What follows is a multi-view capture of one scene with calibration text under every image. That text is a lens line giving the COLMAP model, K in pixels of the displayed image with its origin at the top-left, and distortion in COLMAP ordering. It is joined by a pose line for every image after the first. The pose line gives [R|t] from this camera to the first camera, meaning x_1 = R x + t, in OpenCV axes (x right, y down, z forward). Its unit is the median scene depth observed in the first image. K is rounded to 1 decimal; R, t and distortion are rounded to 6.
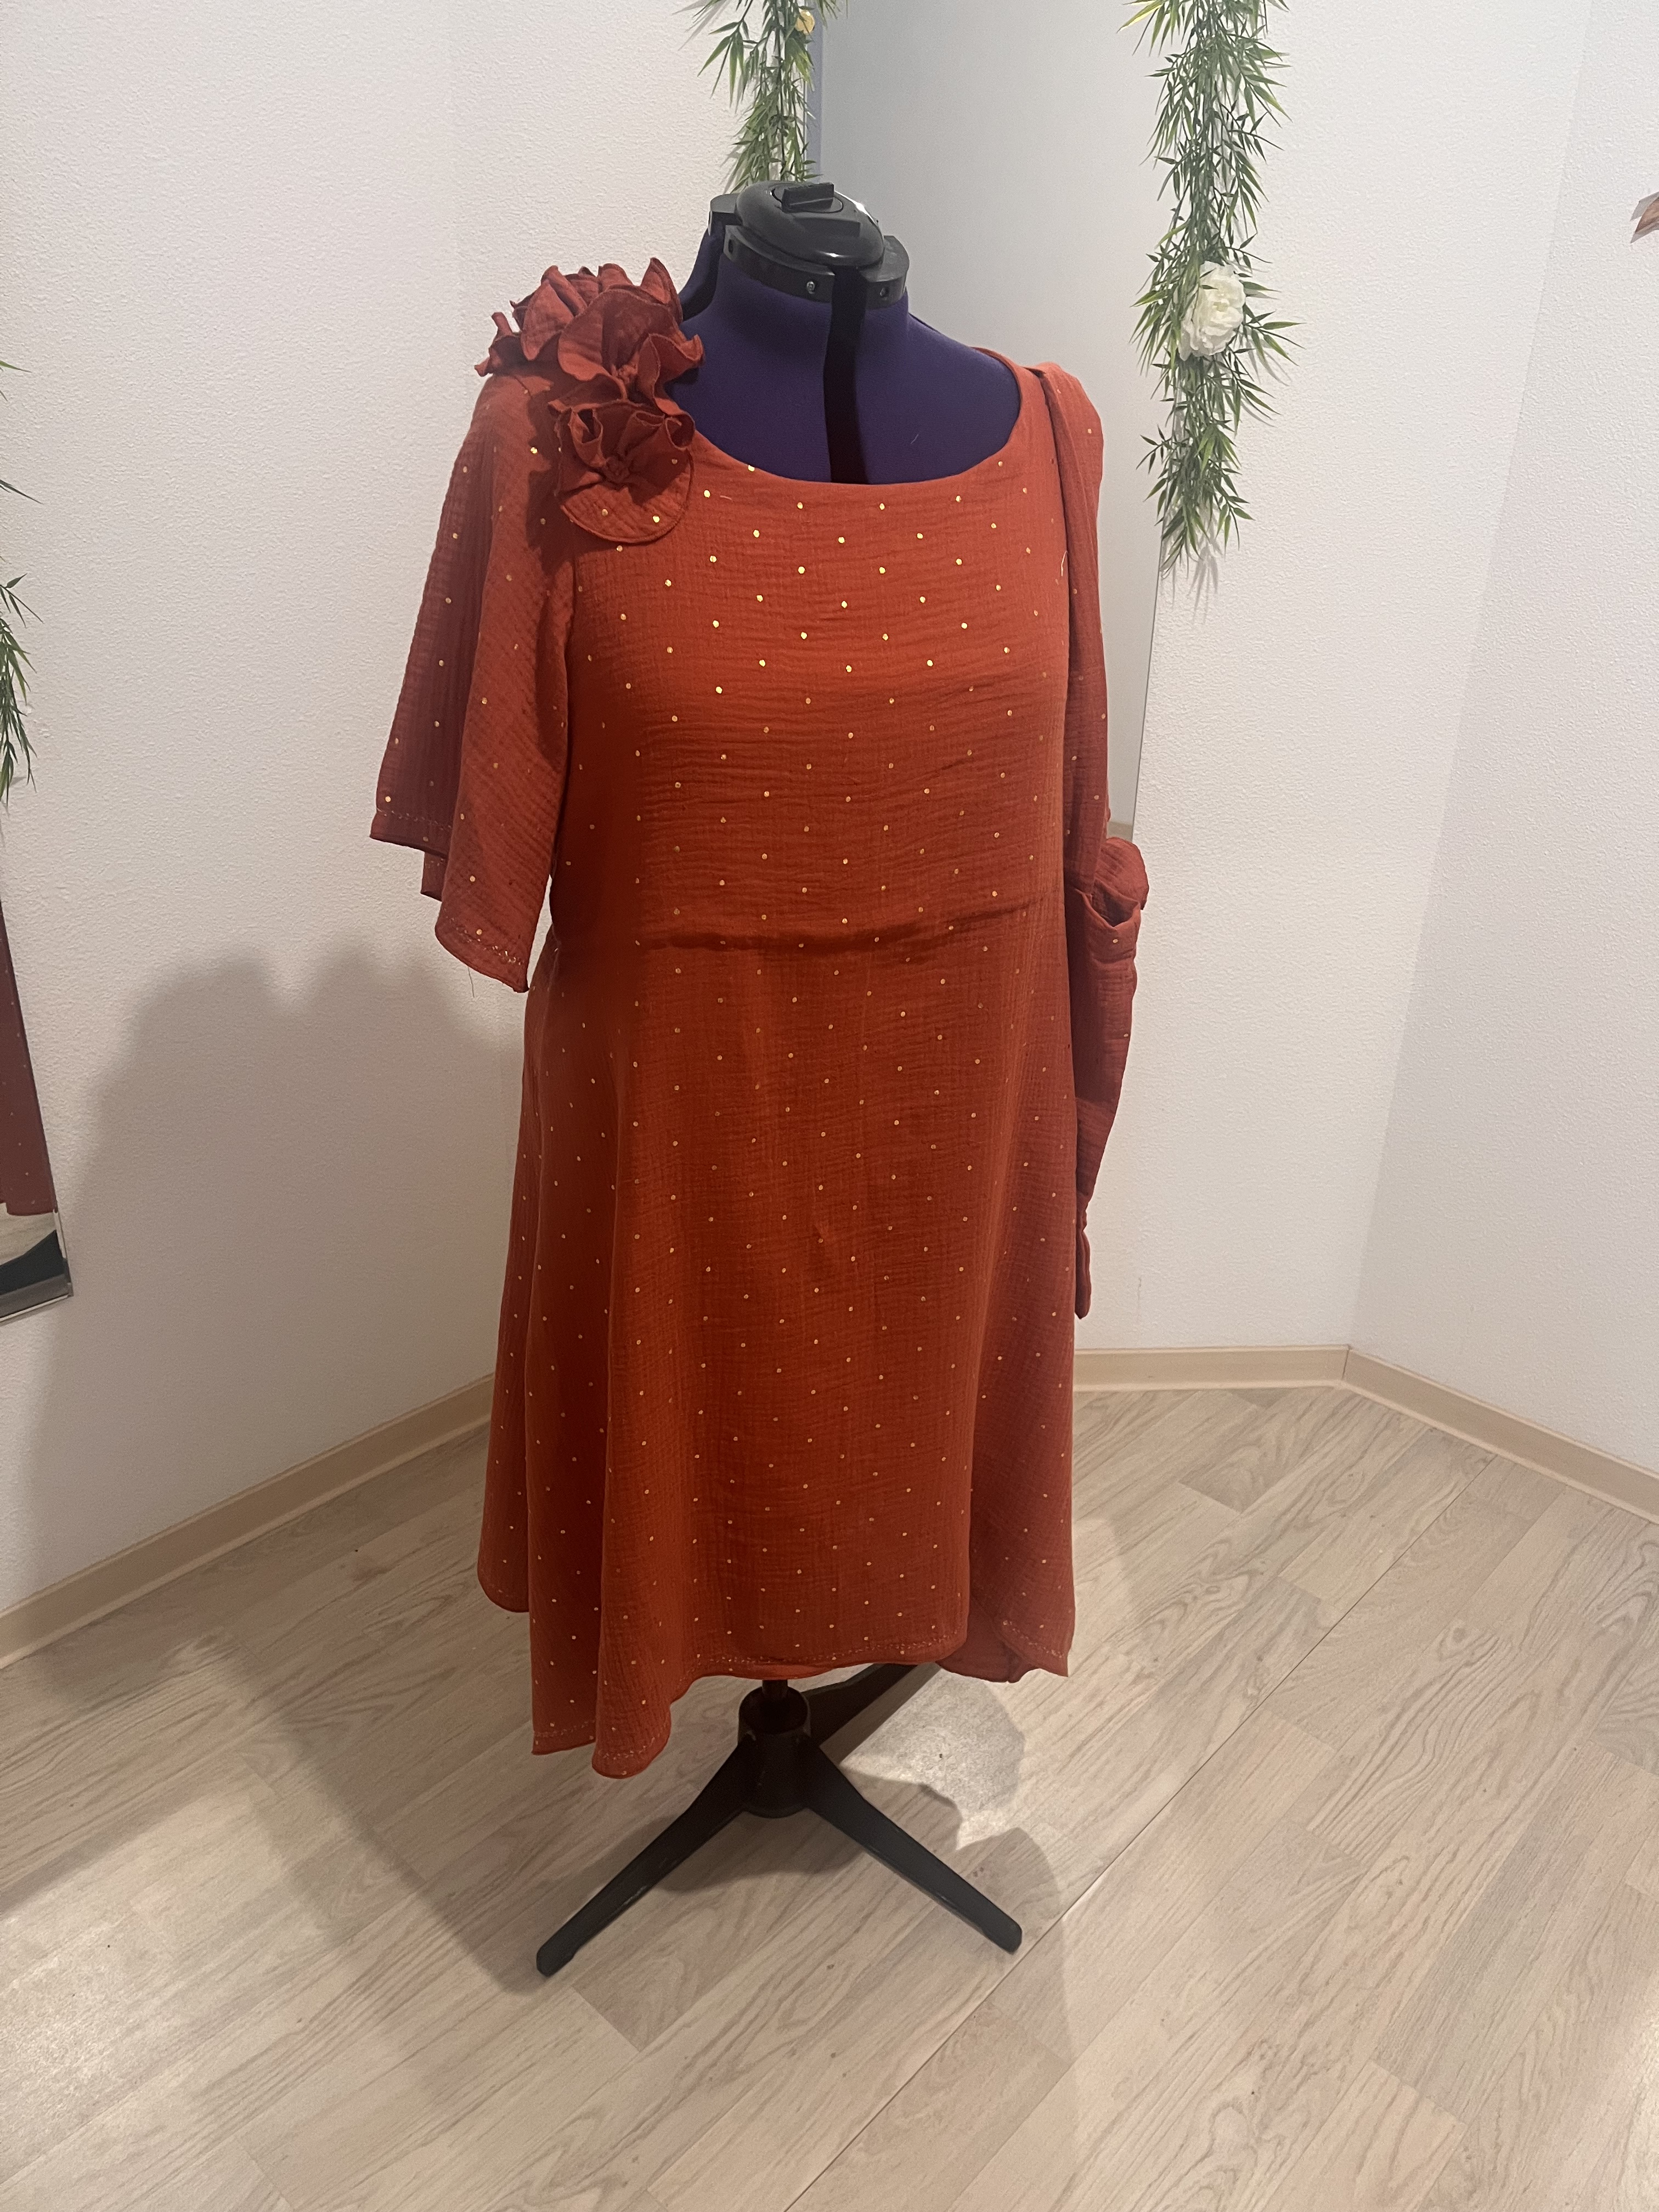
lens RADIAL K [[1698.7, 0, 835.4], [0, 1698.7, 1114.4], [0, 0, 1]] dist [0.075577, -0.098305]
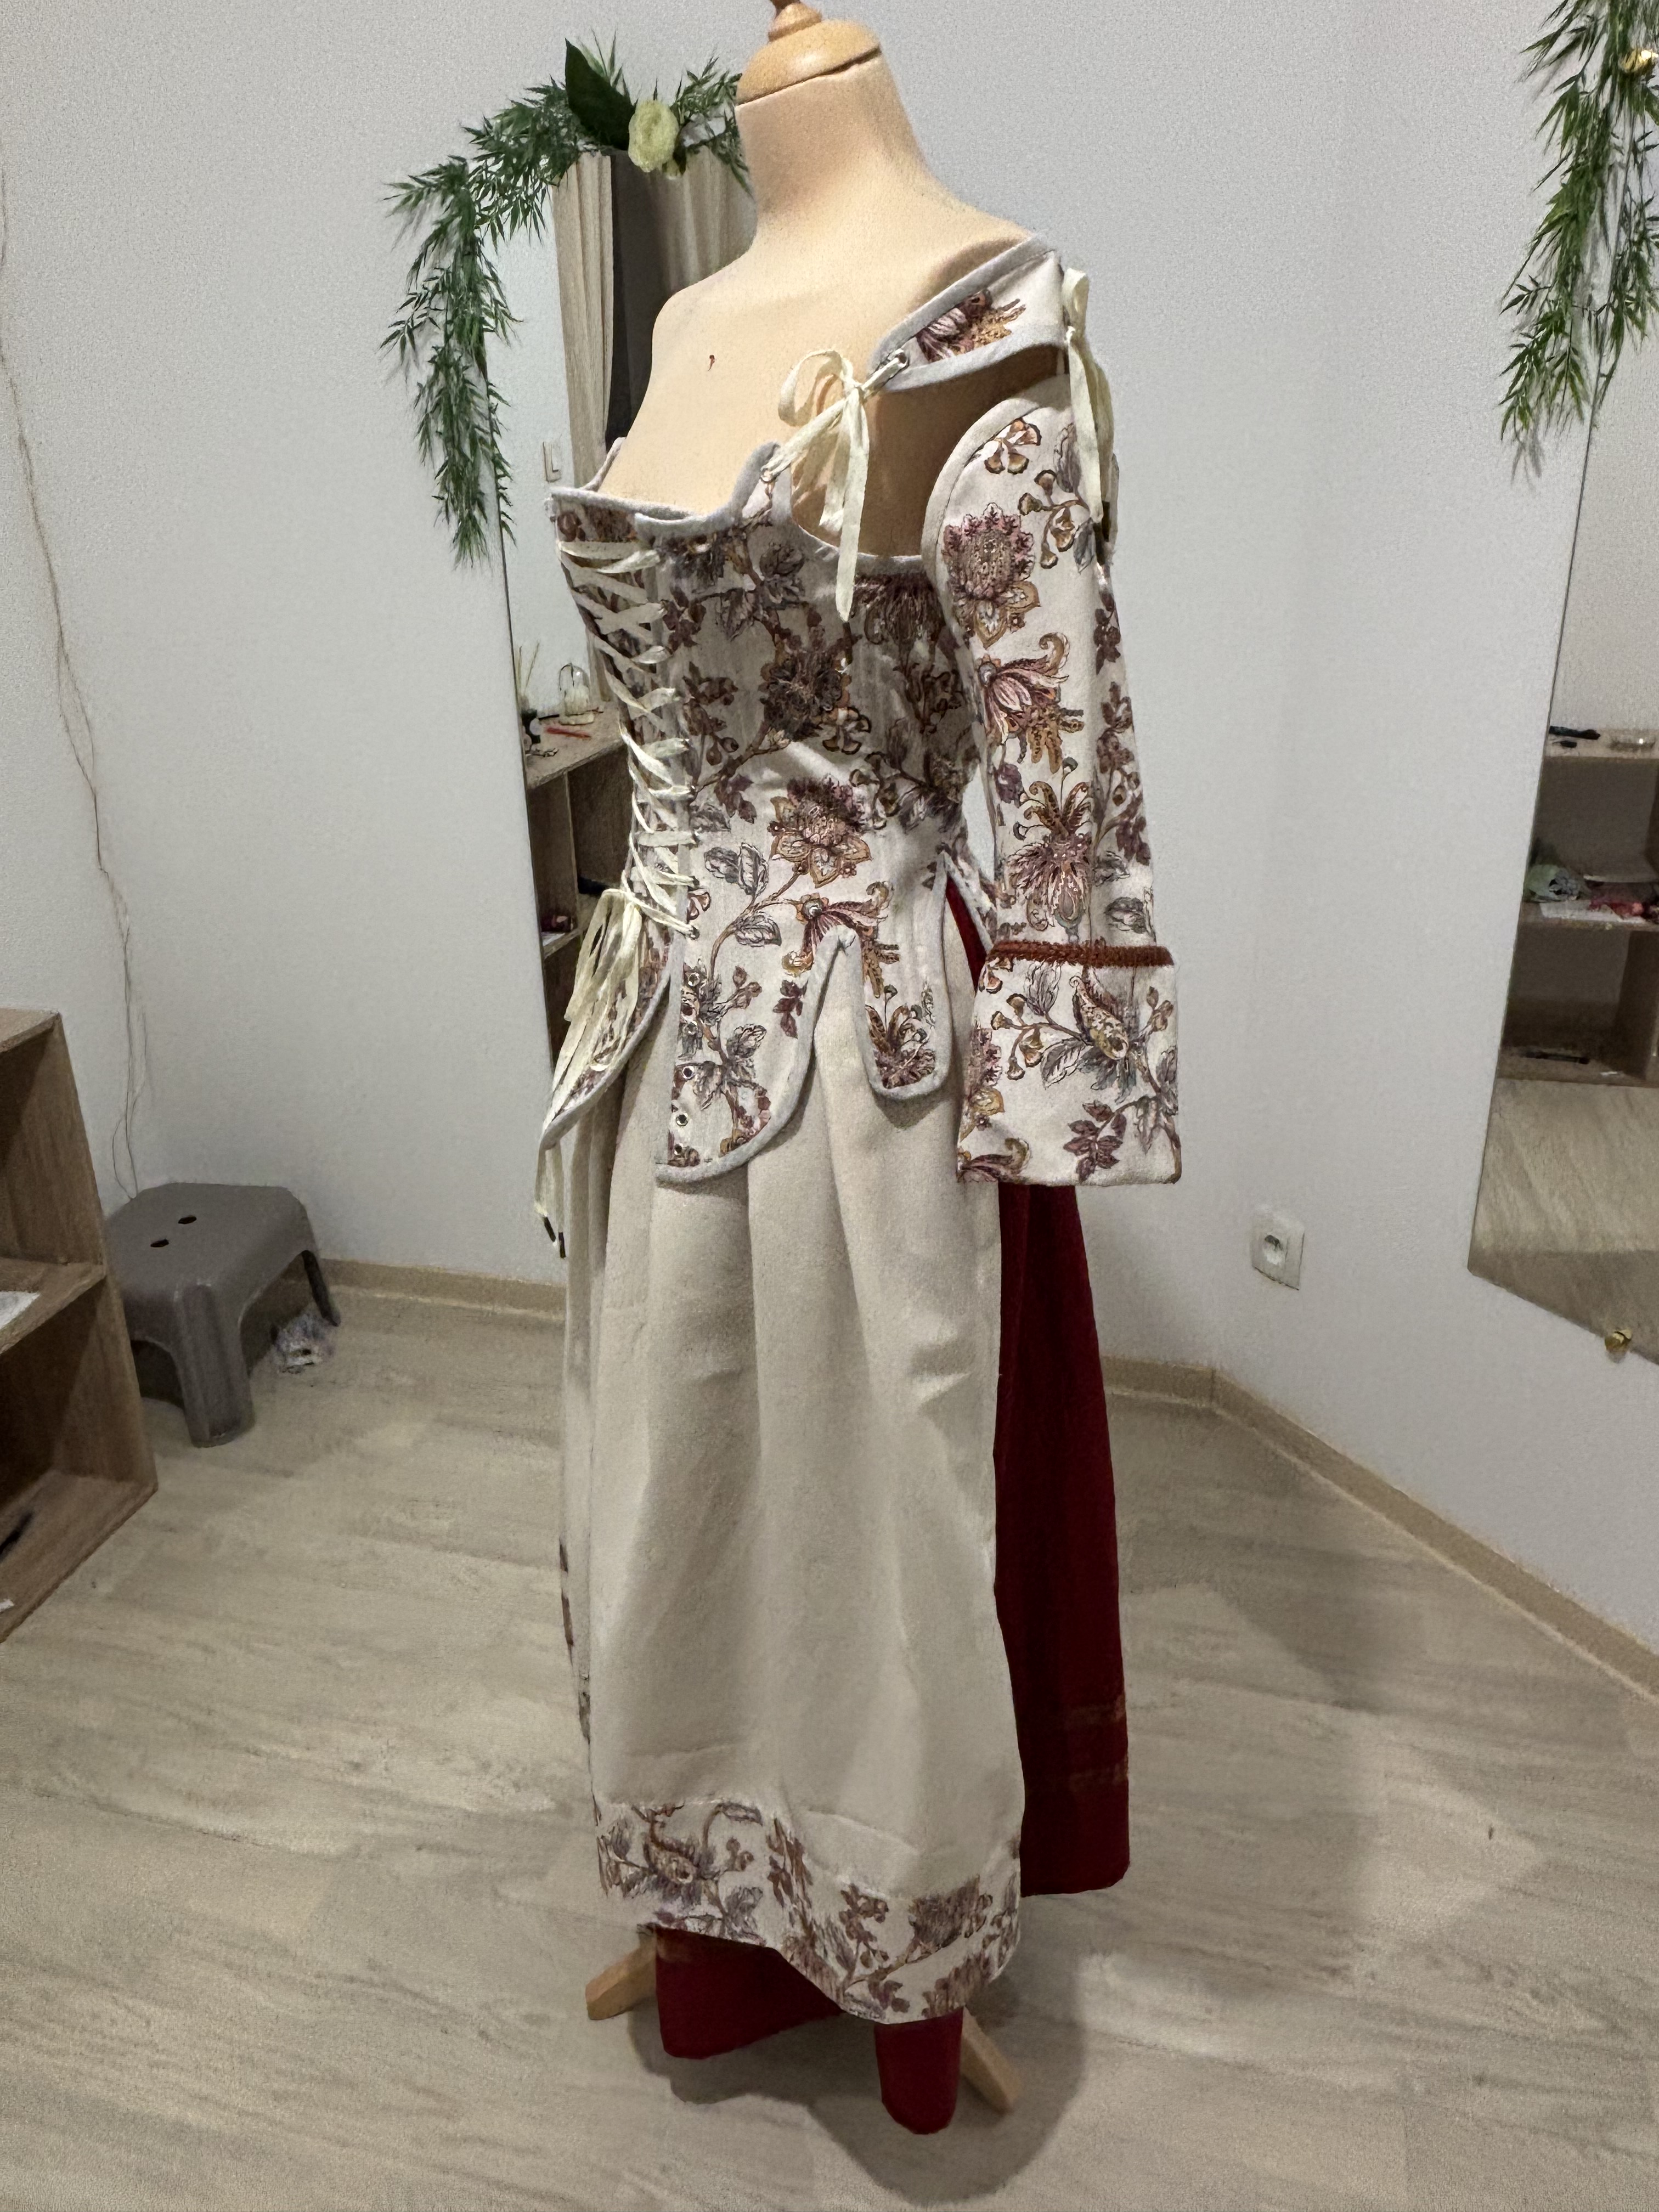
lens RADIAL K [[1598.1, 0, 832.7], [0, 1598.1, 1093.3], [0, 0, 1]] dist [-0.011222, -0.007584]
pose [[0.445006, 0.304667, -0.842109, 0.607851], [-0.345991, 0.925824, 0.152119, -0.101642], [0.825990, 0.223668, 0.517409, 0.314748]]
